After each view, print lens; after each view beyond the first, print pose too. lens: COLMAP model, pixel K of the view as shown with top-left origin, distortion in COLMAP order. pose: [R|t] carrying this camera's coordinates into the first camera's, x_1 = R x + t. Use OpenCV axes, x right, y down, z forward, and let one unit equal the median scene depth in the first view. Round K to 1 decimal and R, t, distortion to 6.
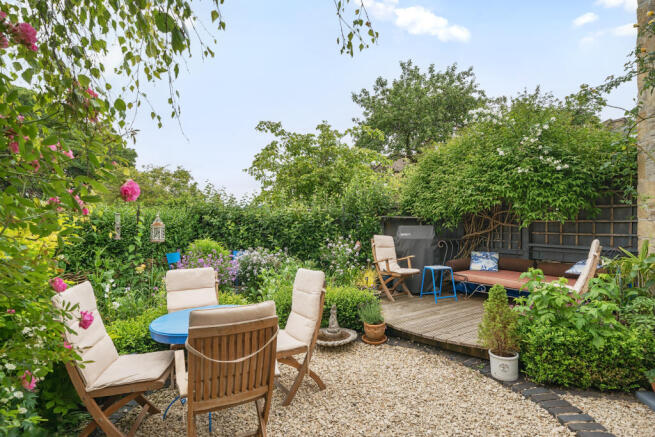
lens RADIAL K [[326.6, 0, 327.5], [0, 326.6, 218.5], [0, 0, 1]] dist [0.001199, -0.000006]
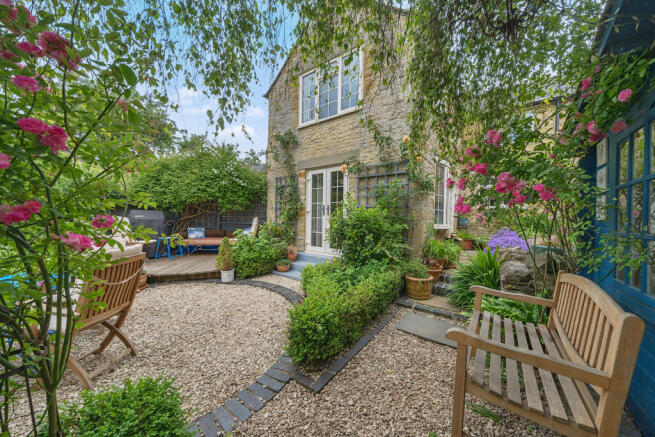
lens RADIAL K [[227.2, 0, 327.5], [0, 227.2, 218.5], [0, 0, 1]] dist [0.000023, 0.000000]
pose [[0.424392, 0.010121, 0.905422, -0.368763], [-0.027357, 0.999624, 0.001649, 0.046000], [-0.905065, -0.025469, 0.424510, -0.135842]]
